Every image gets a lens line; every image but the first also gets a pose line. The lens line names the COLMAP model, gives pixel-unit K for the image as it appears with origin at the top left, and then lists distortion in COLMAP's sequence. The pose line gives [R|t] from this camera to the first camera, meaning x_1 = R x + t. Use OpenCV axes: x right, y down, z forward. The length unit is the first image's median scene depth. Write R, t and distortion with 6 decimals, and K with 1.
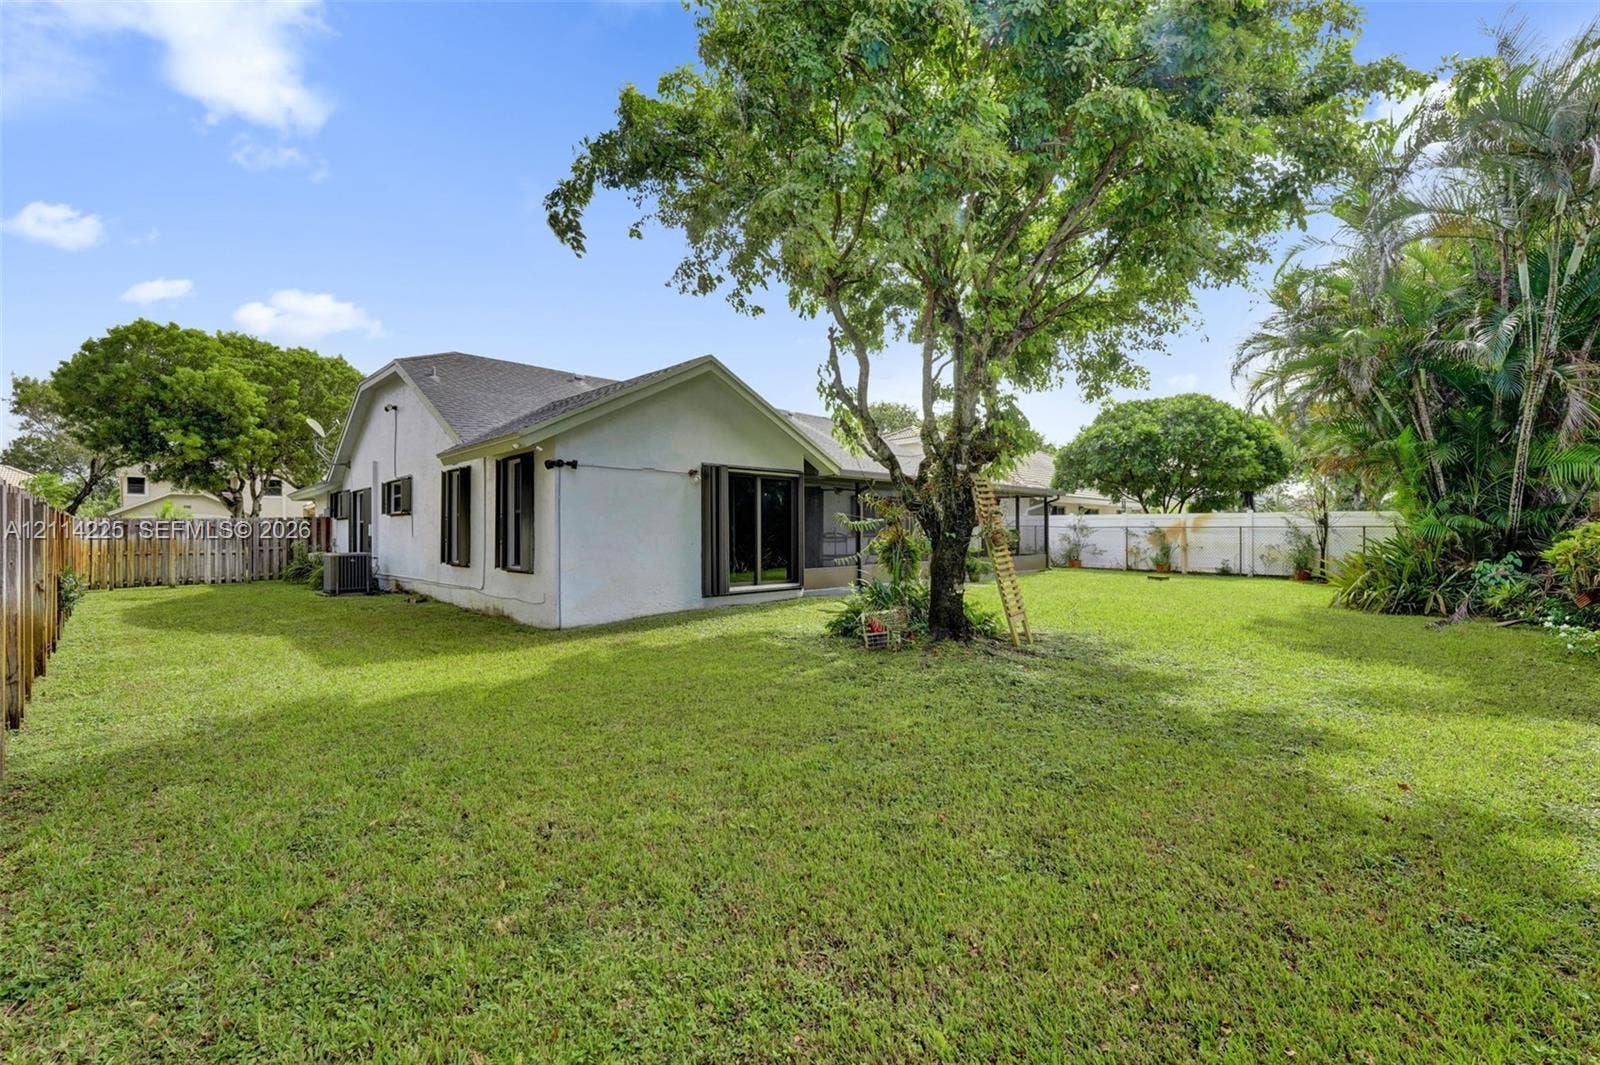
lens RADIAL K [[680.3, 0, 806.2], [0, 680.3, 529.2], [0, 0, 1]] dist [0.000543, -0.000035]
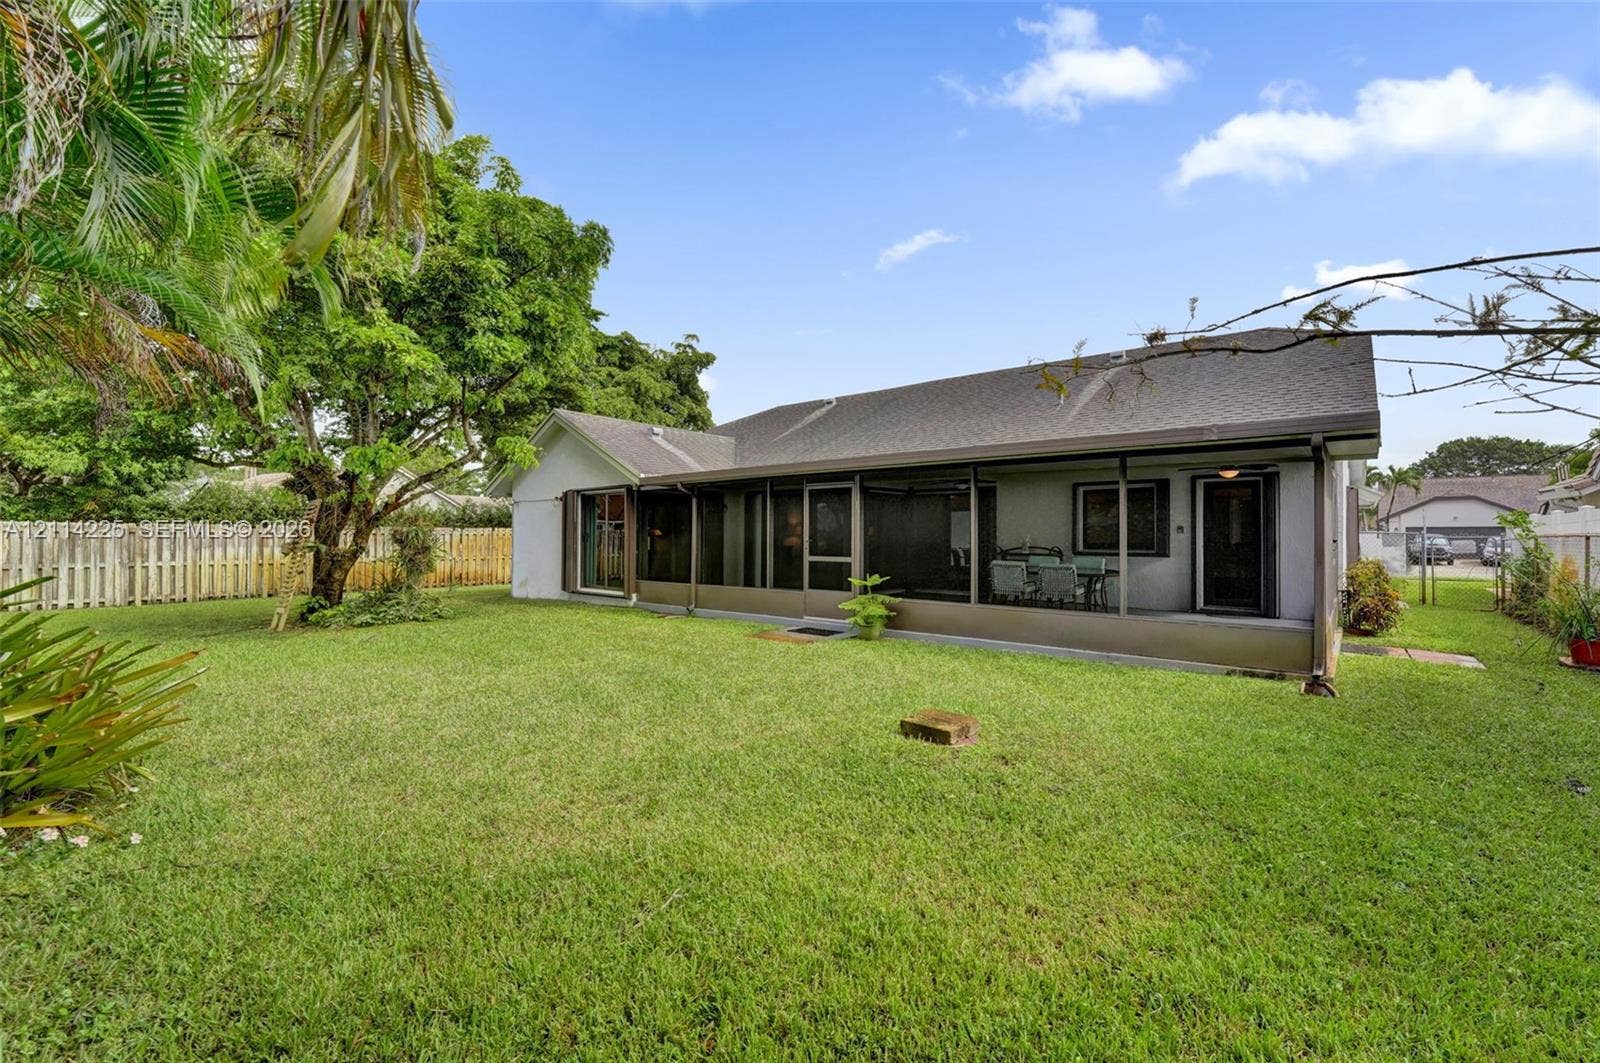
lens RADIAL K [[680.3, 0, 806.2], [0, 680.3, 528.2], [0, 0, 1]] dist [0.000543, -0.000035]
pose [[0.075671, -0.013804, -0.997037, 0.599885], [-0.007110, 0.999871, -0.014383, -0.004283], [0.997107, 0.008177, 0.075564, 0.691399]]
